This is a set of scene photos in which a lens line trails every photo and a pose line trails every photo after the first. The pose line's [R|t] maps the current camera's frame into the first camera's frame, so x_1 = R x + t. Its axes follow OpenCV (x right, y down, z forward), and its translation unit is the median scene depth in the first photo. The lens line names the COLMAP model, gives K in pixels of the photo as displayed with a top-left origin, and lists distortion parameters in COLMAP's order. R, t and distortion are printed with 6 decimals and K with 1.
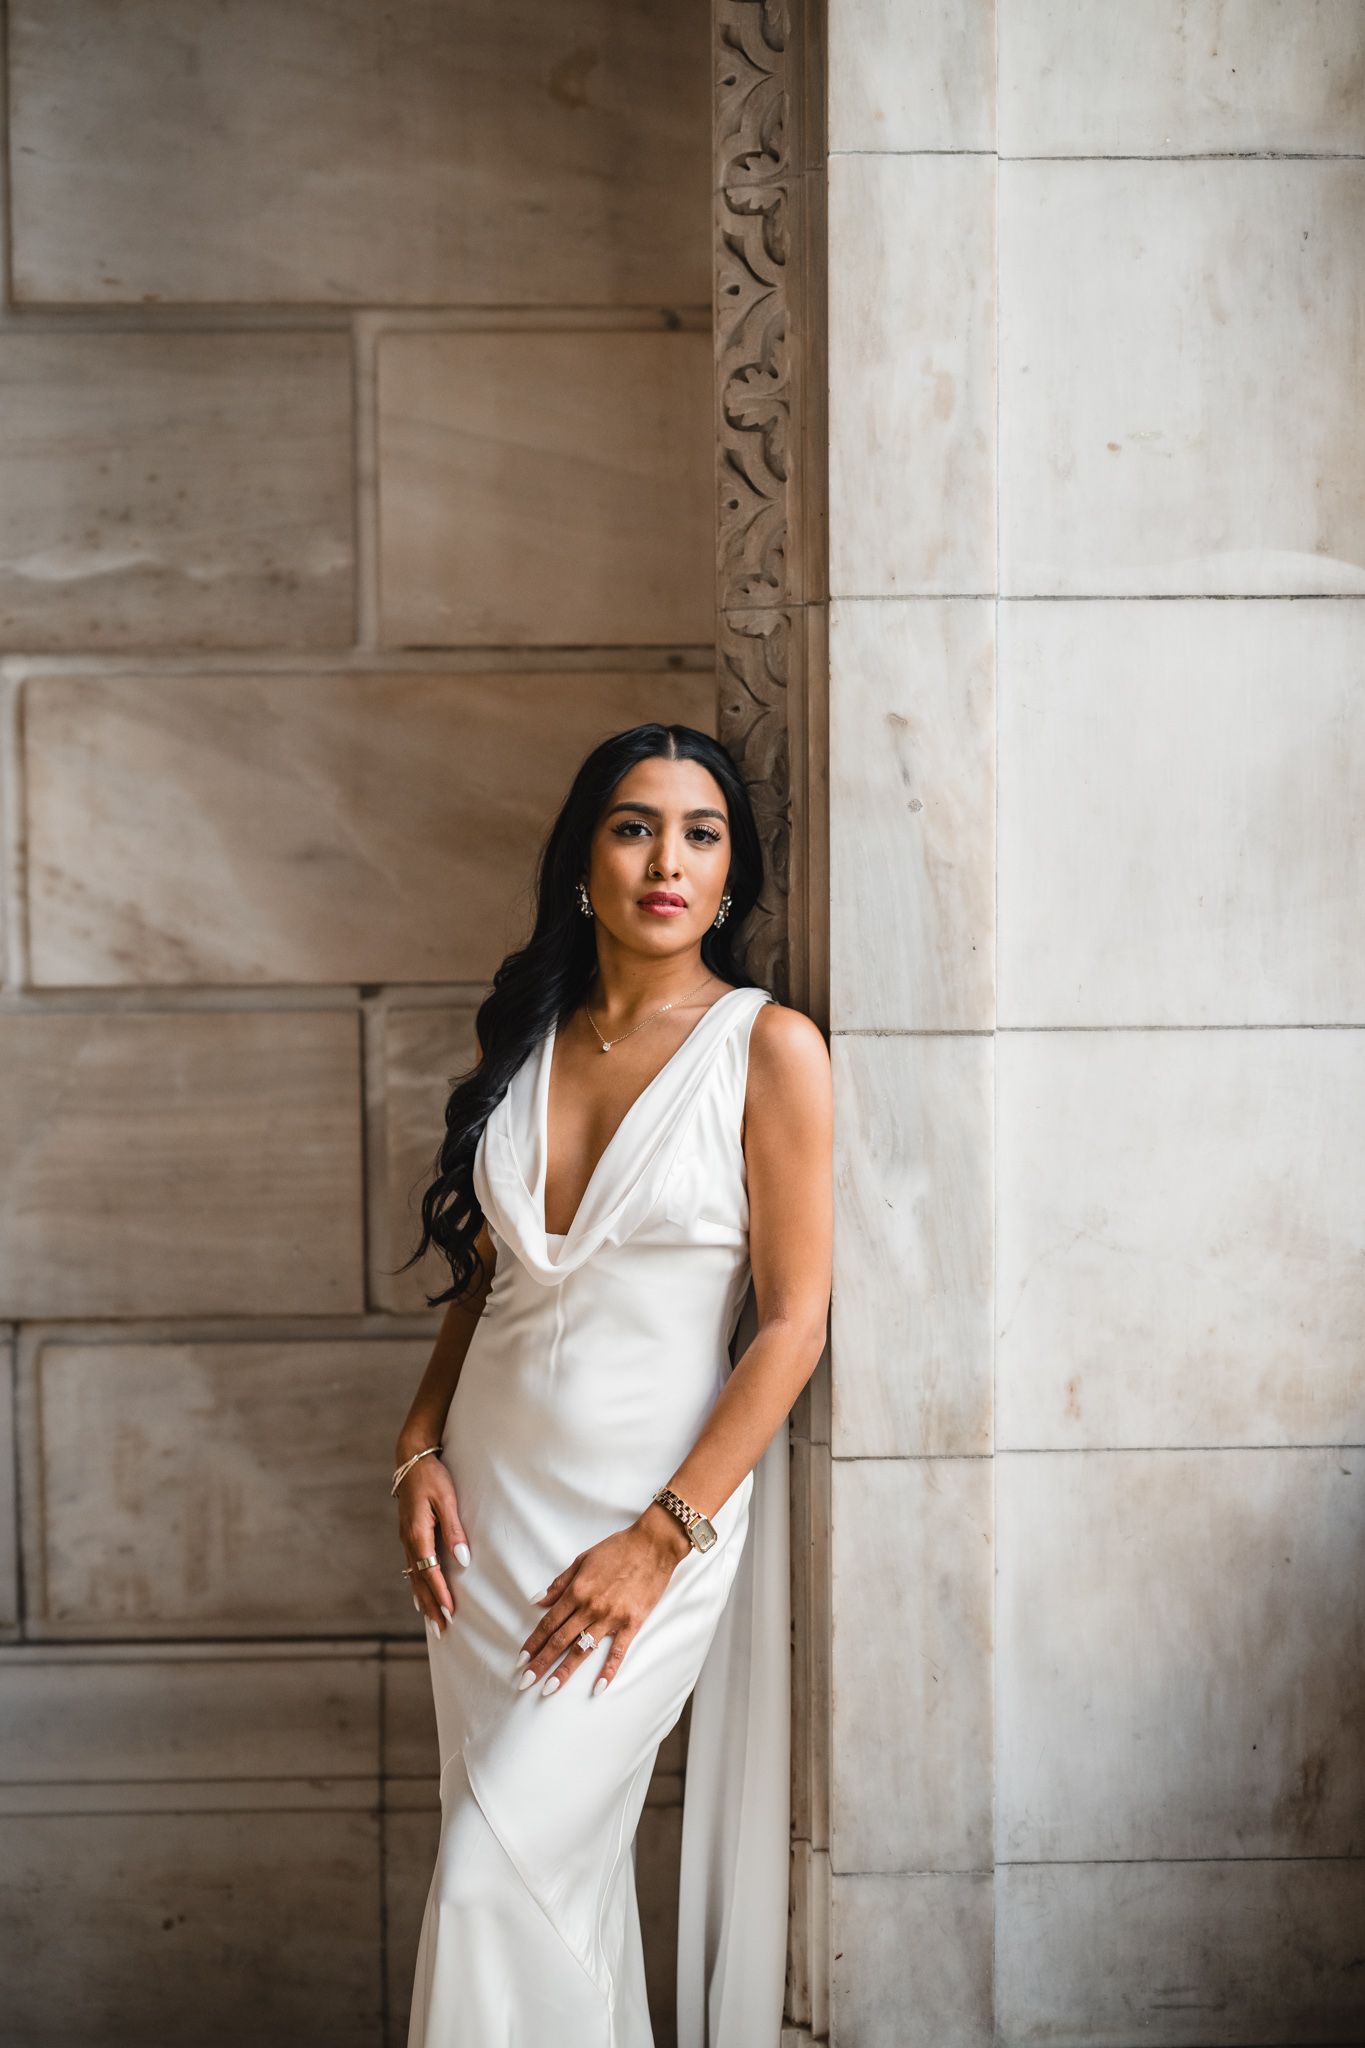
lens RADIAL K [[2992.5, 0, 682.5], [0, 2992.5, 1024.0], [0, 0, 1]] dist [0.000875, -0.004607]
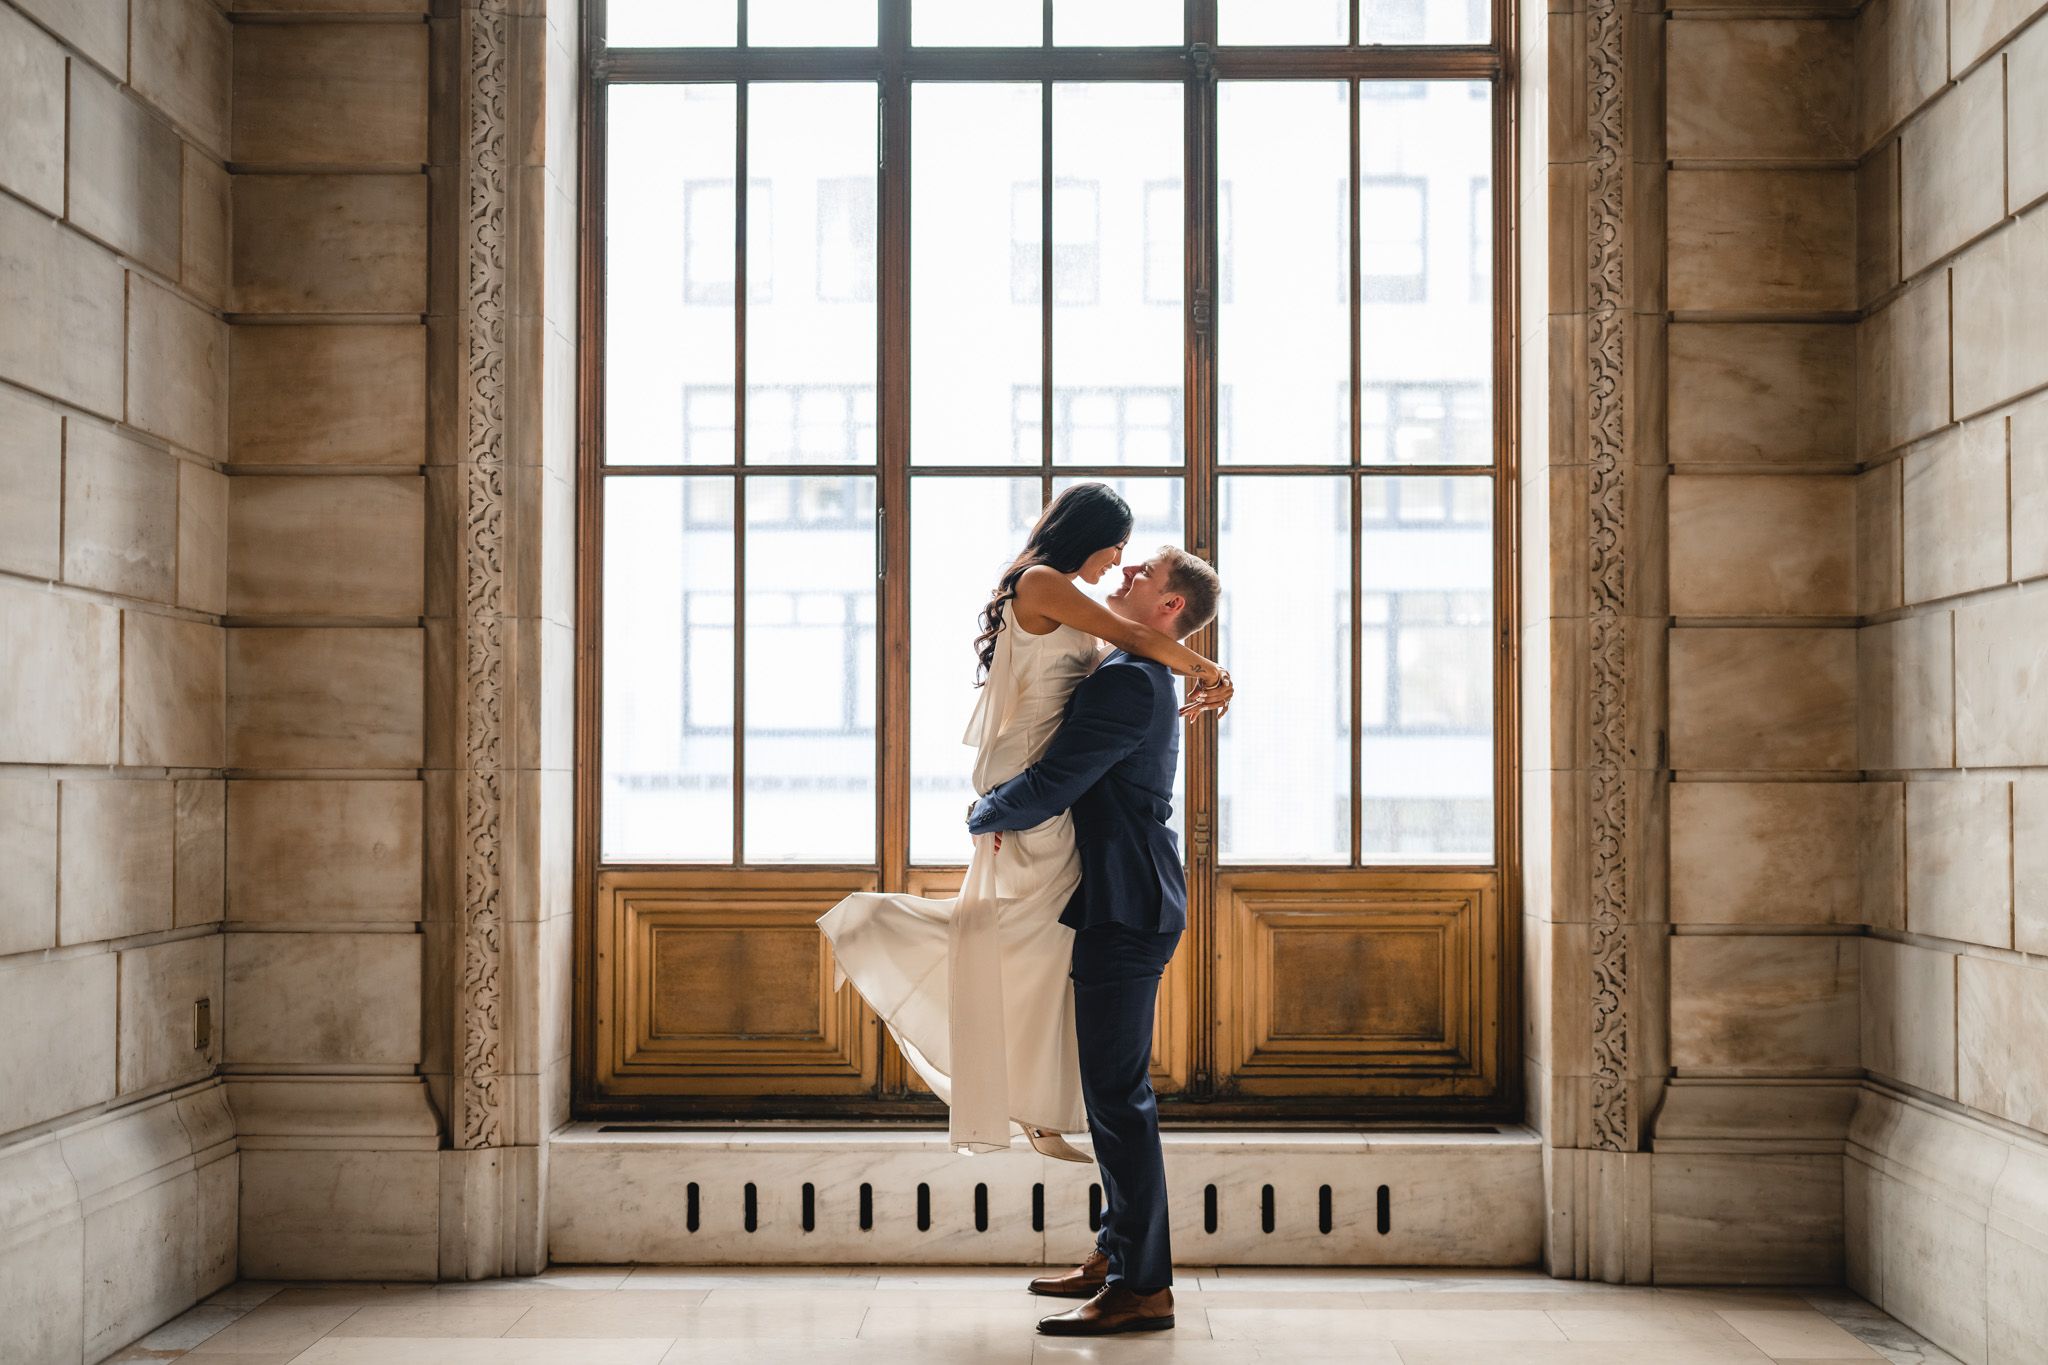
lens RADIAL K [[2992.5, 0, 1024.0], [0, 2992.5, 682.5], [0, 0, 1]] dist [0.000875, -0.004607]
pose [[0.045179, 0.041490, 0.998117, -2.159596], [0.069415, 0.996592, -0.044569, 0.061768], [-0.996564, 0.071298, 0.042145, 0.326999]]
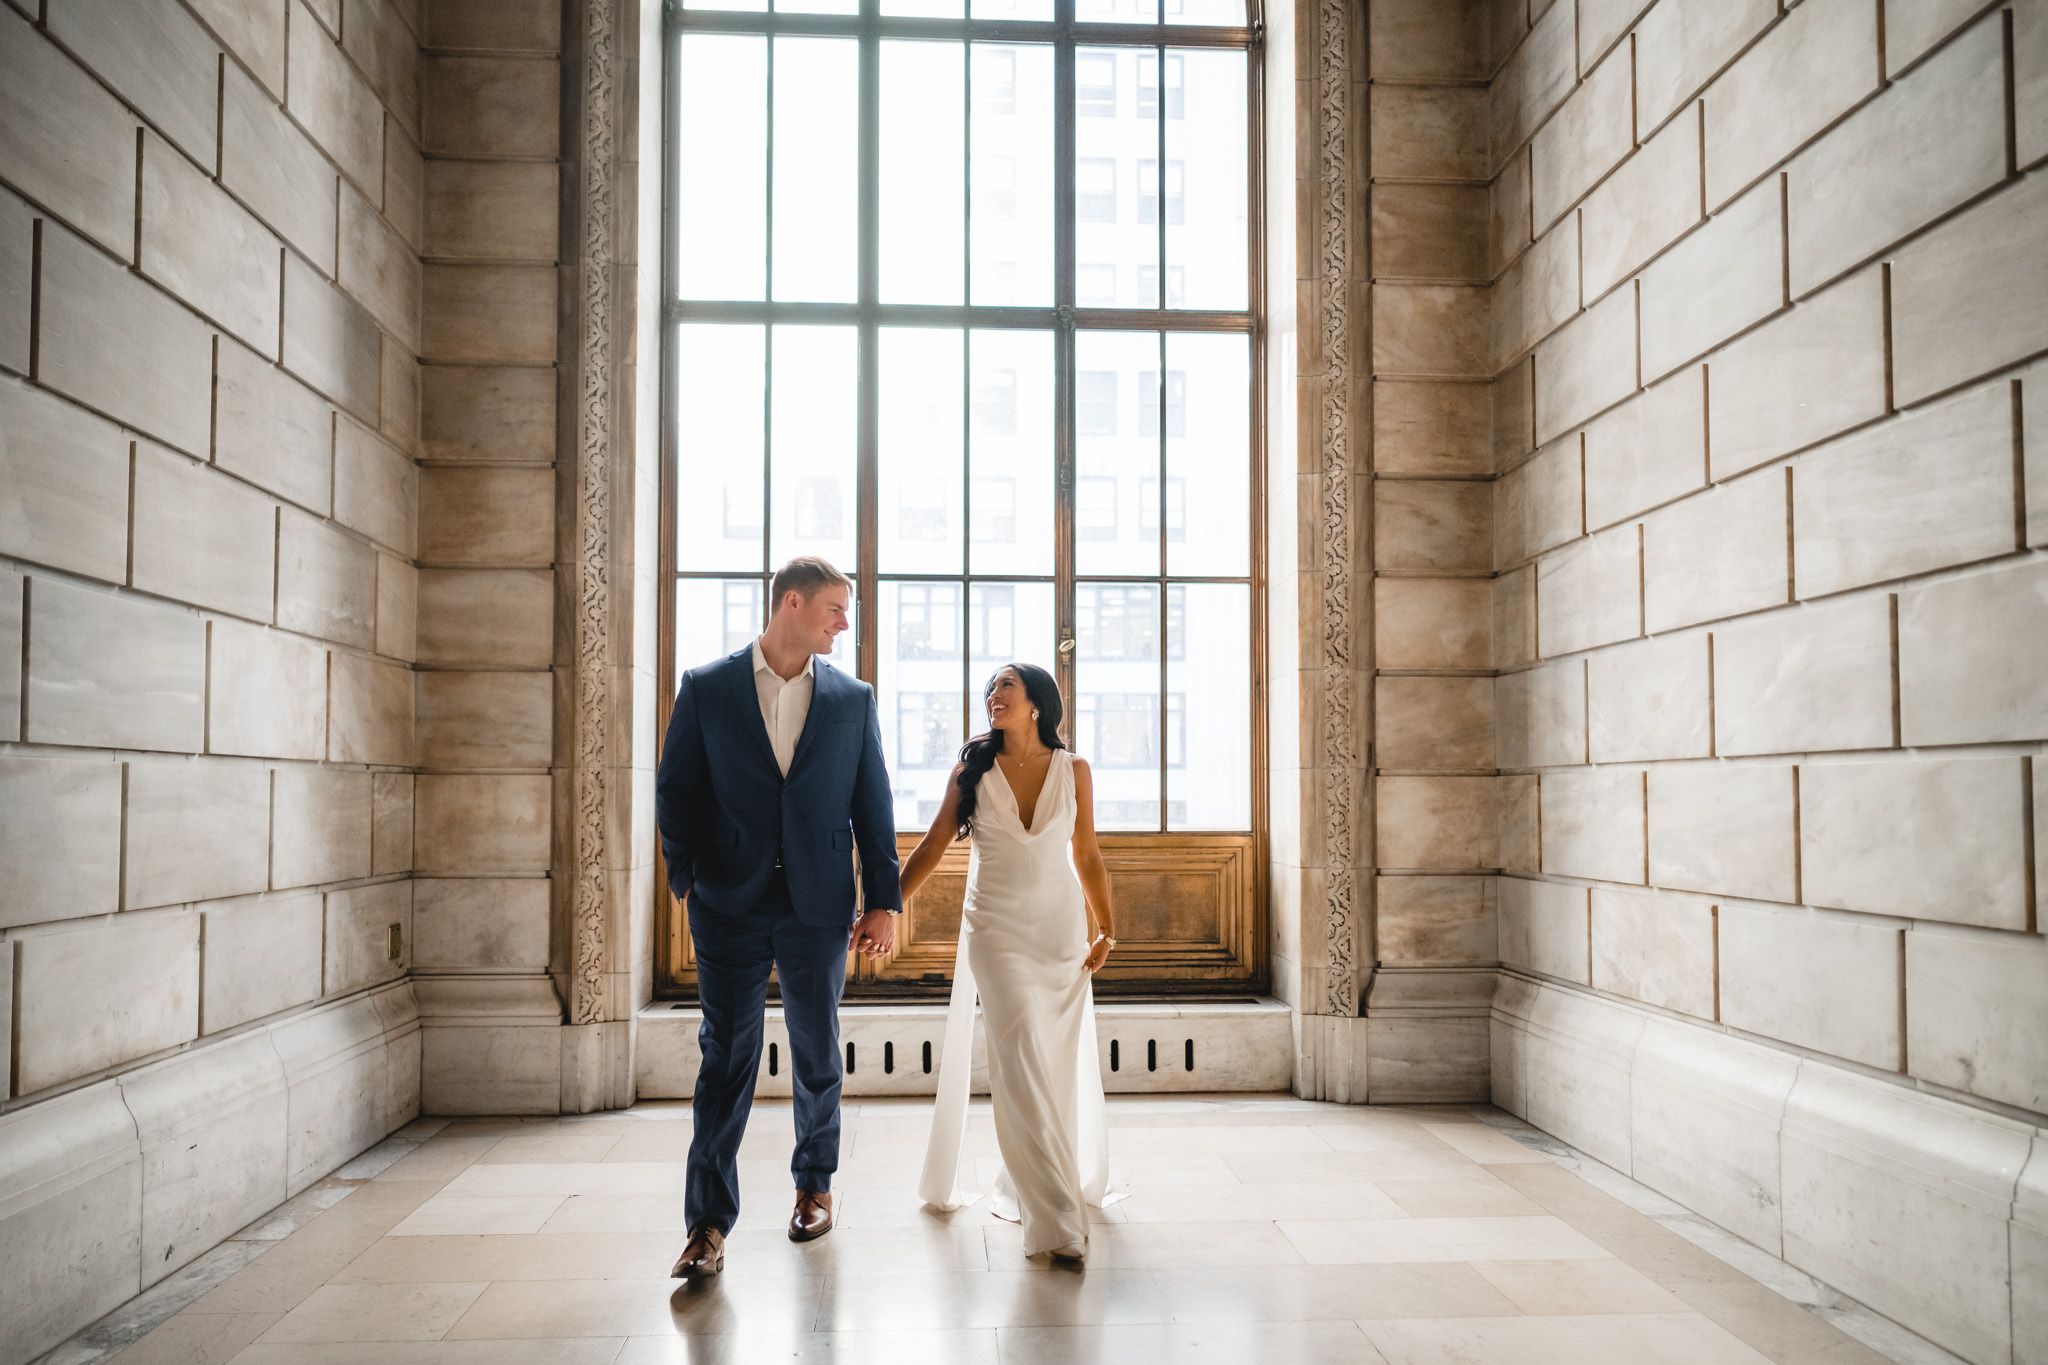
lens RADIAL K [[1519.8, 0, 1017.1], [0, 1519.8, 734.2], [0, 0, 1]] dist [0.001548, 0.000905]
pose [[-0.033428, 0.048658, 0.998256, -1.652205], [0.070690, 0.996428, -0.046202, 0.072859], [-0.996938, 0.069023, -0.036748, 0.417356]]
